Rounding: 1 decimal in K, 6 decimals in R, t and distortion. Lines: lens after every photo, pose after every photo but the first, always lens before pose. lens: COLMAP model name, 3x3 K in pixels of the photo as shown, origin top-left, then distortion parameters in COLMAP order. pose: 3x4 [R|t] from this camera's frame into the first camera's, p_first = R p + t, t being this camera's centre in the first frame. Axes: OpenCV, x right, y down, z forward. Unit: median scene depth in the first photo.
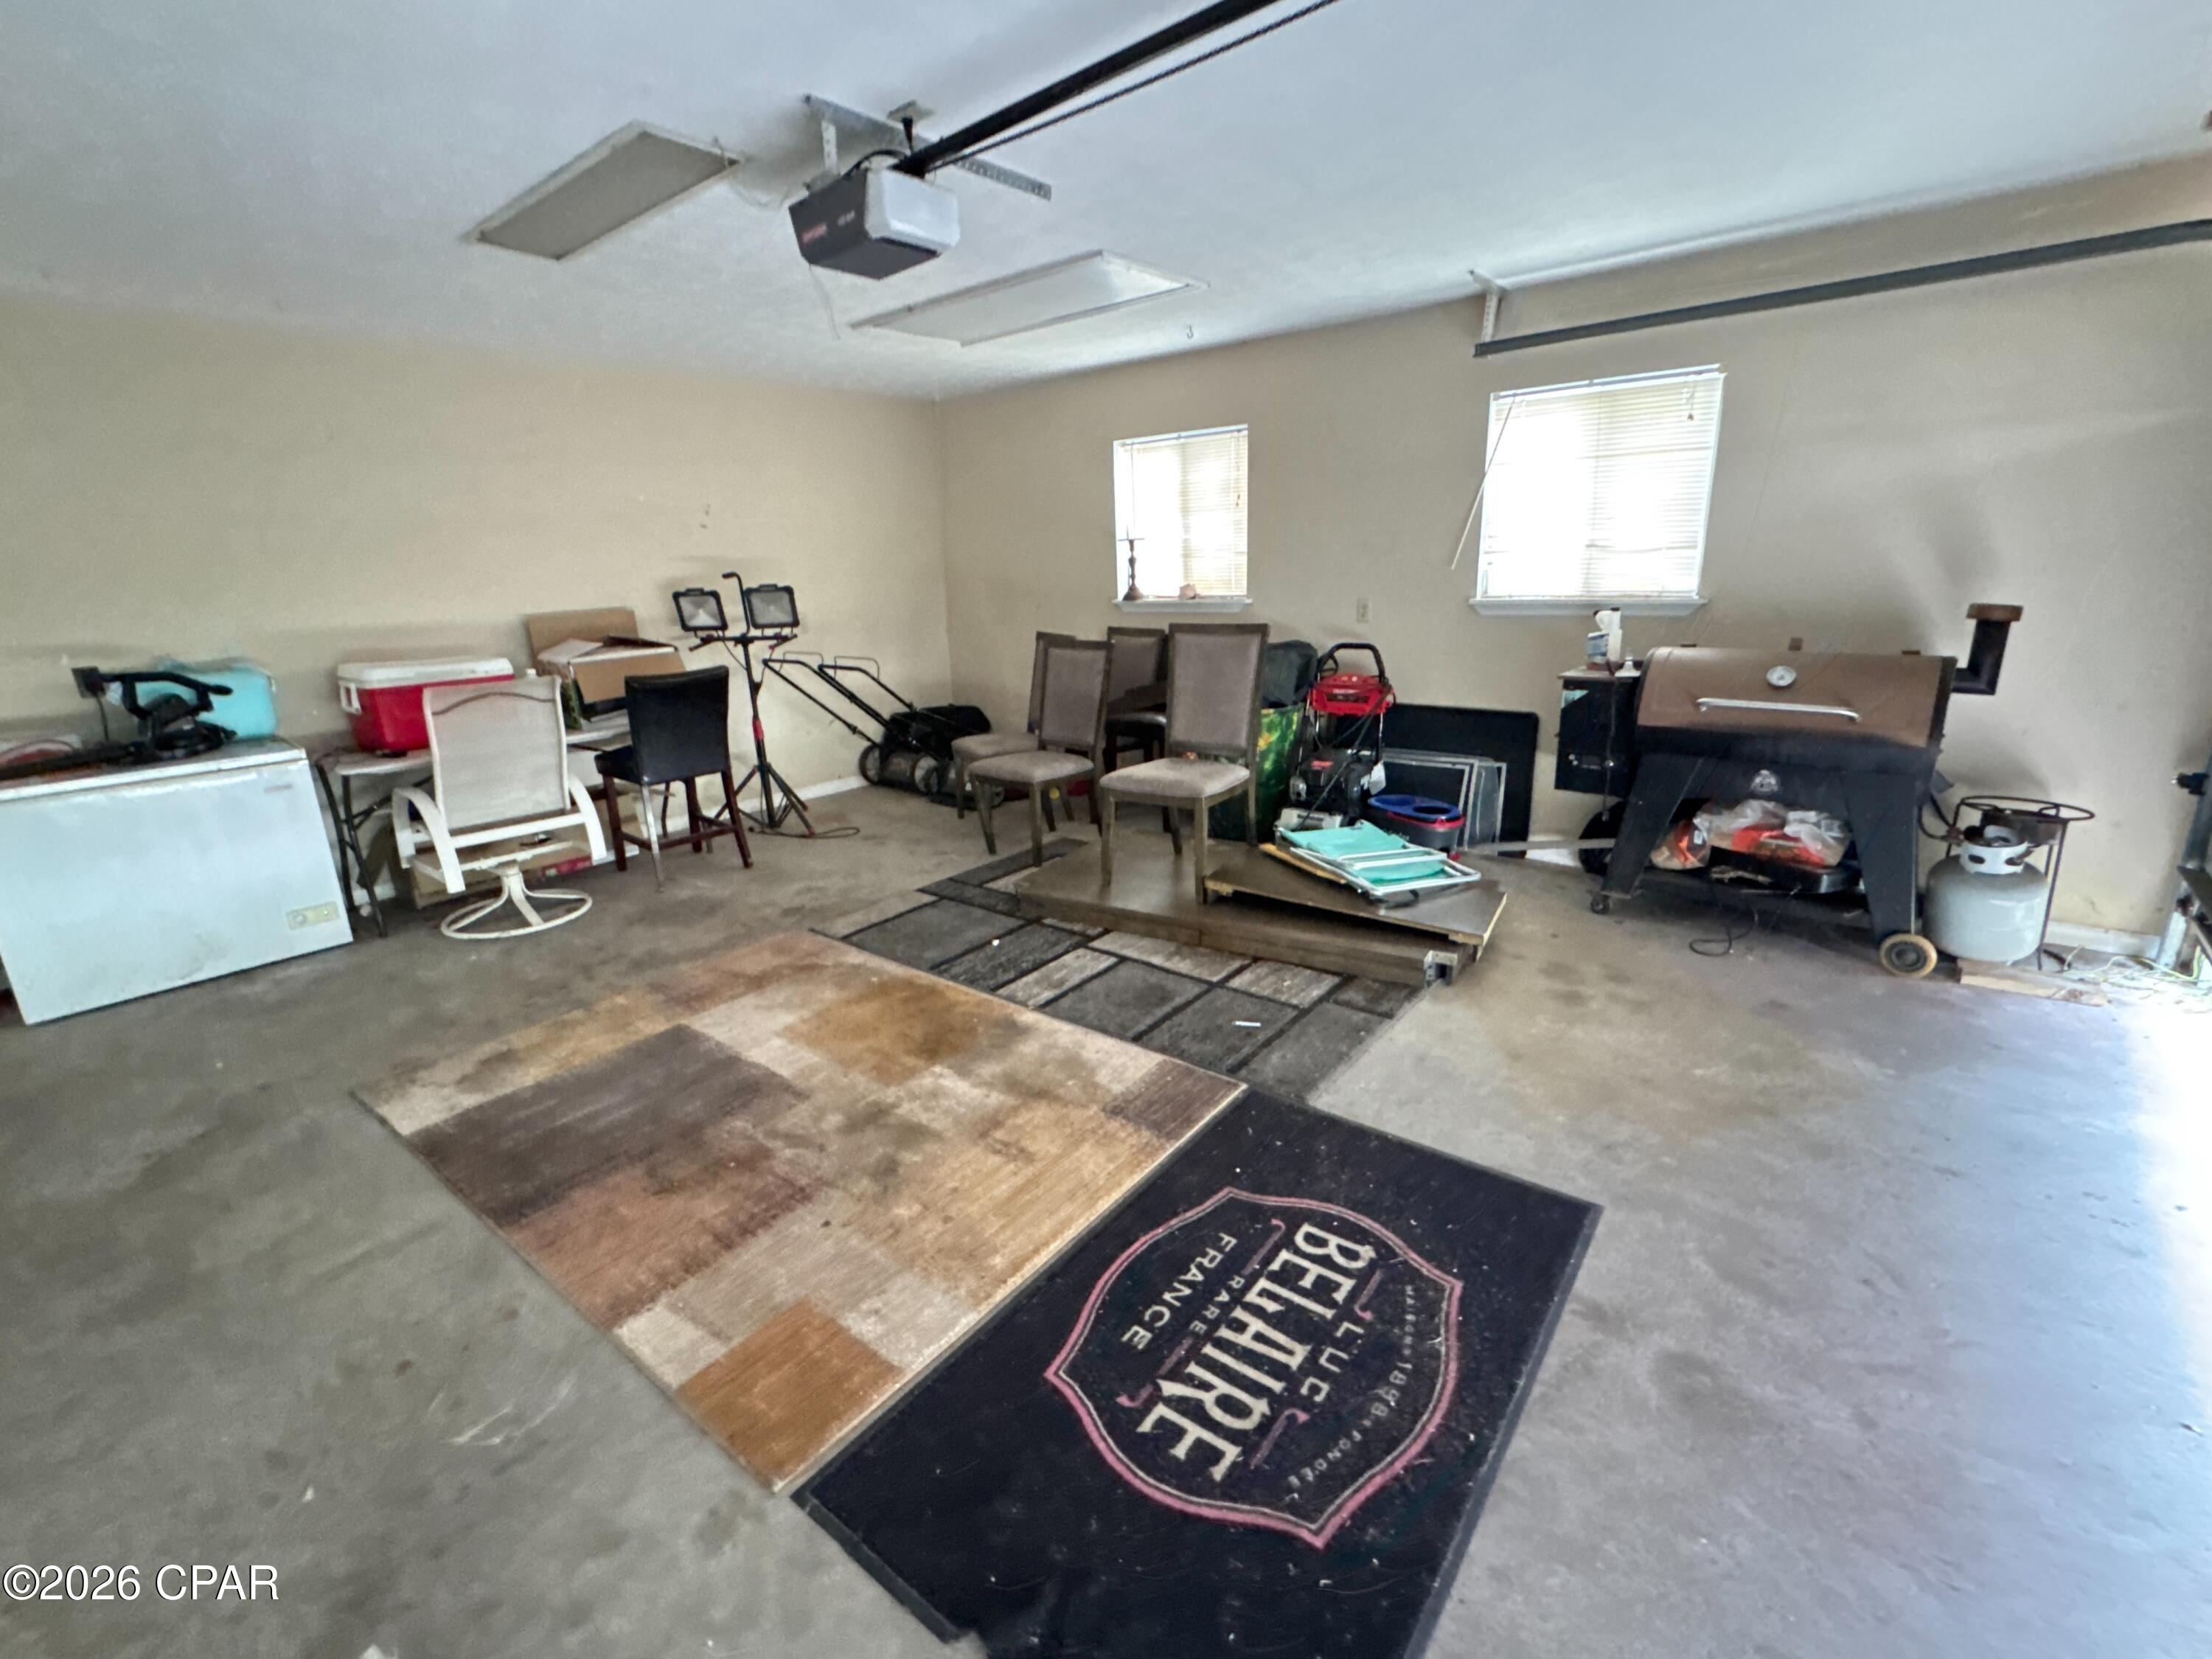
lens RADIAL K [[955.5, 0, 1106.0], [0, 955.5, 829.5], [0, 0, 1]] dist [-0.006248, 0.000076]
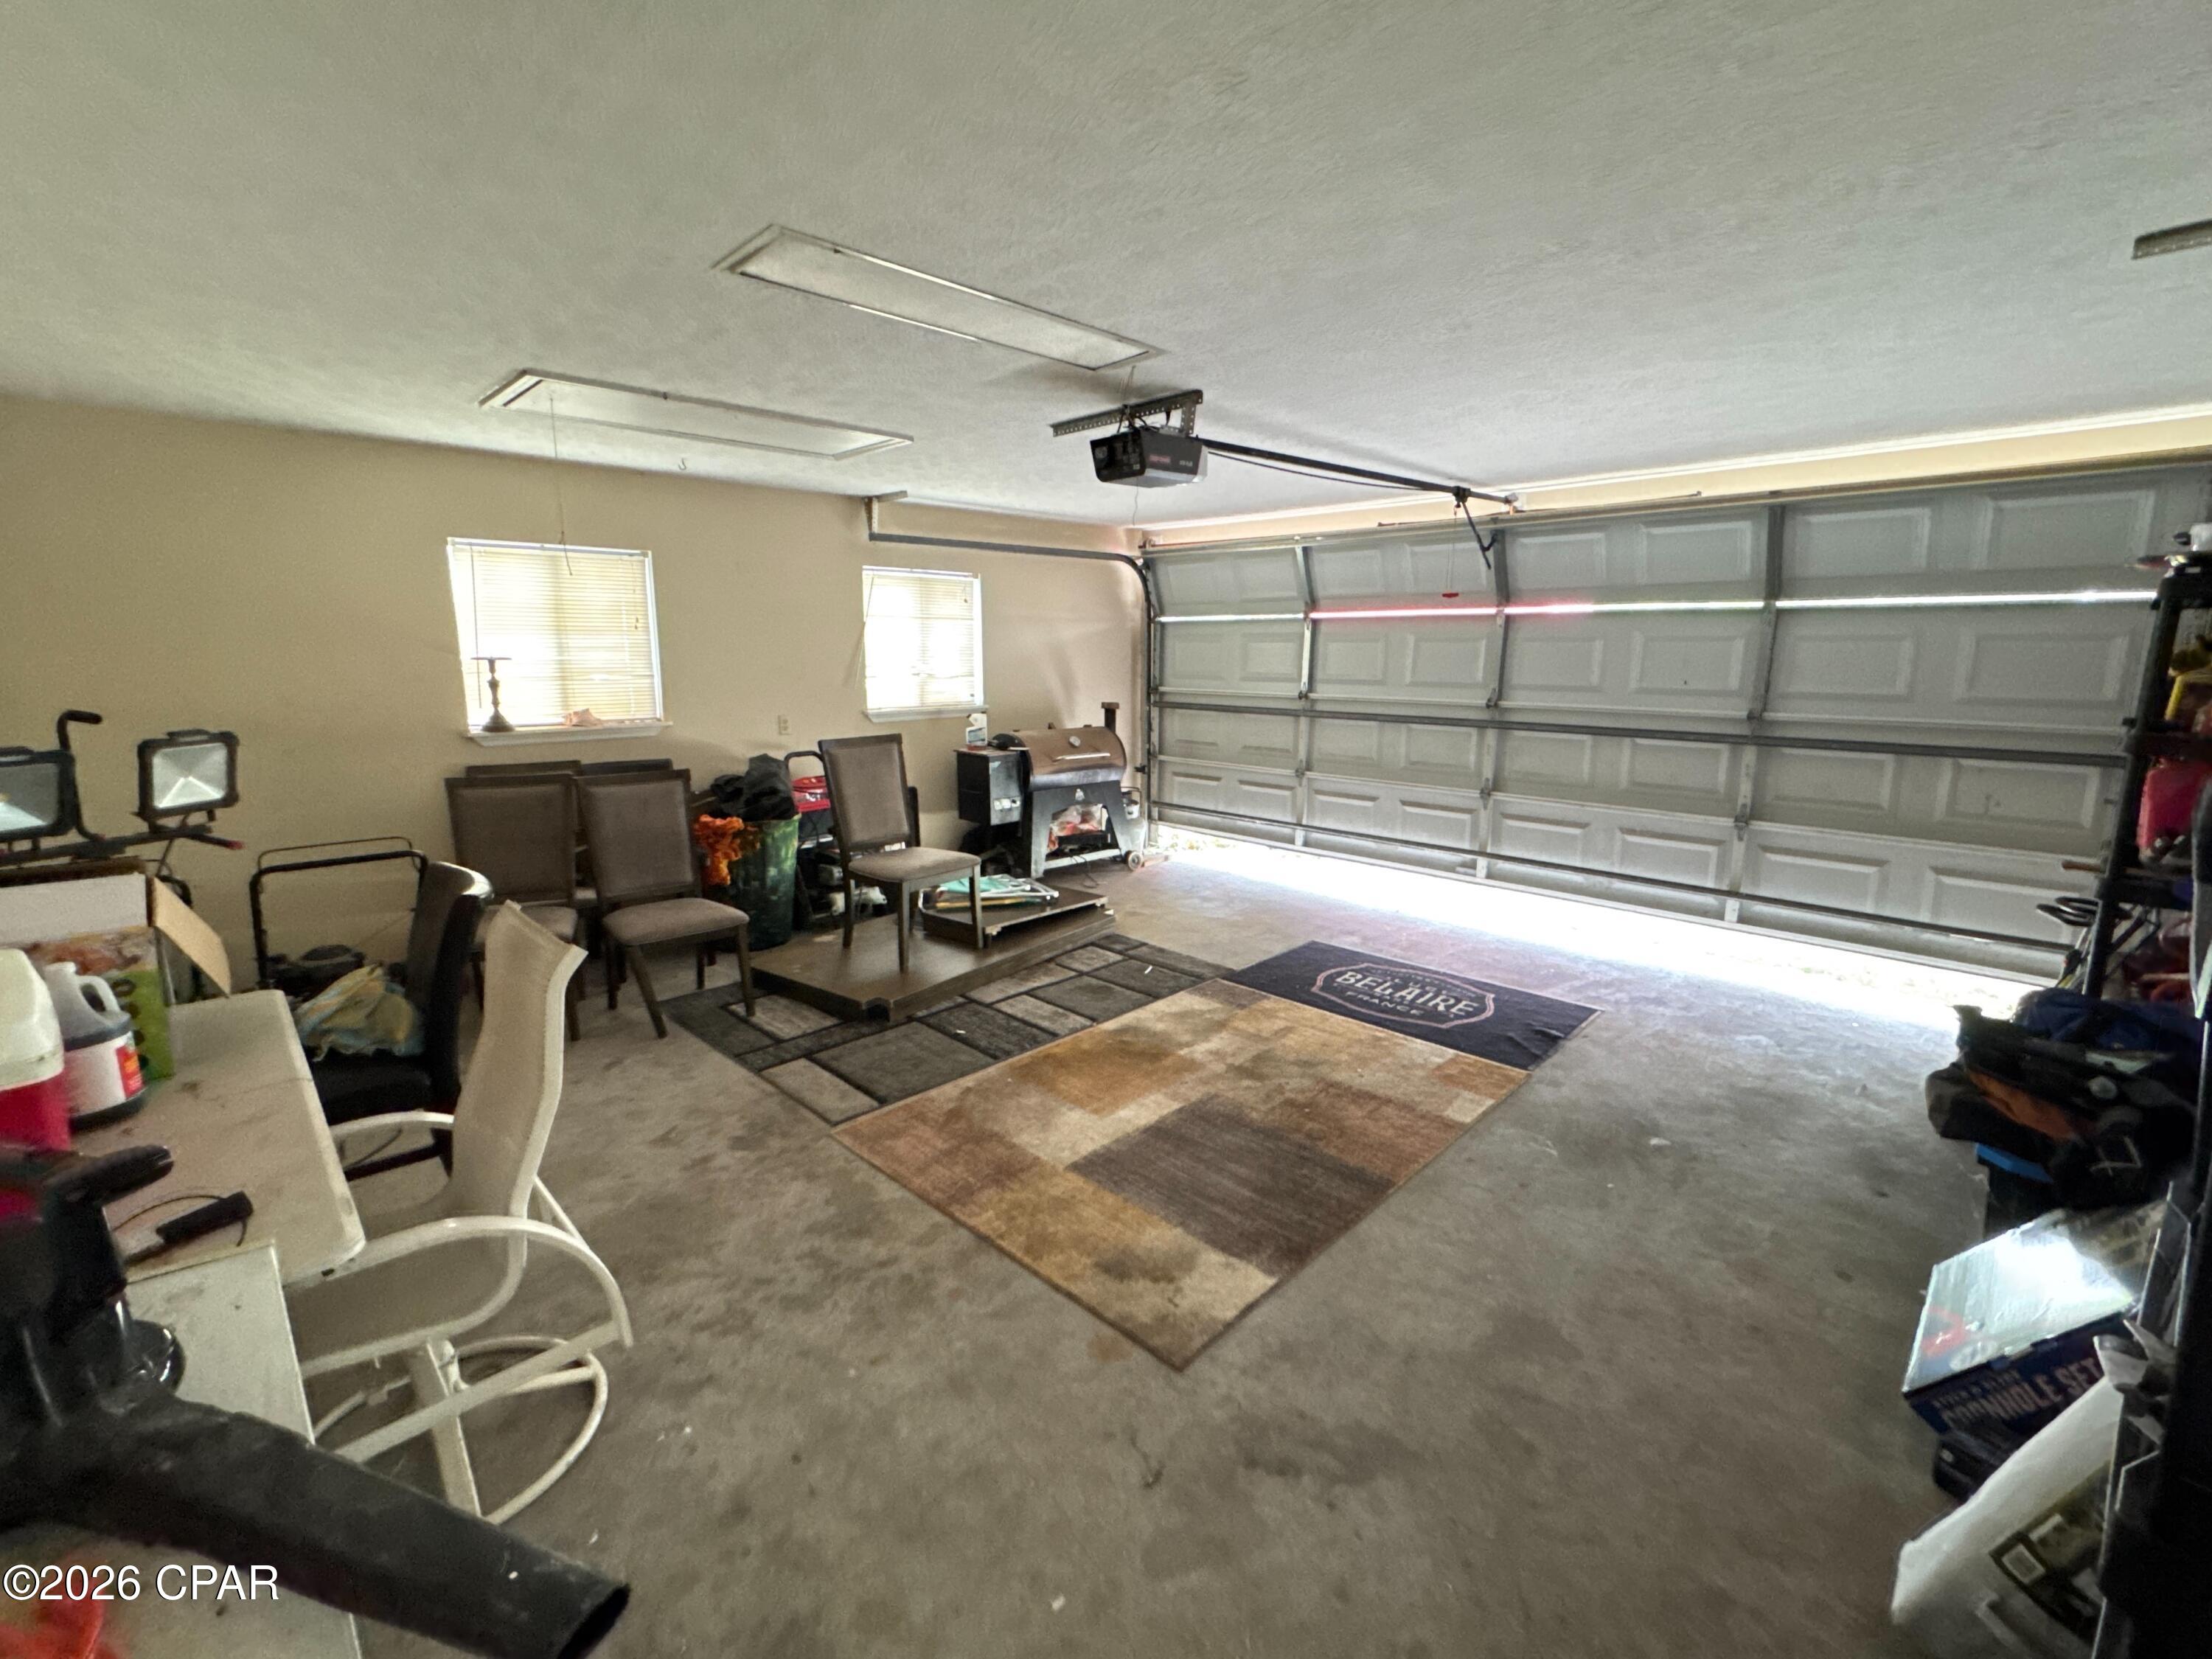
lens RADIAL K [[955.5, 0, 1106.0], [0, 955.5, 829.5], [0, 0, 1]] dist [-0.006248, 0.000076]
pose [[0.107367, -0.152675, 0.982427, -1.285629], [0.266467, 0.956406, 0.119510, -0.211769], [-0.957845, 0.248953, 0.143369, 0.726328]]
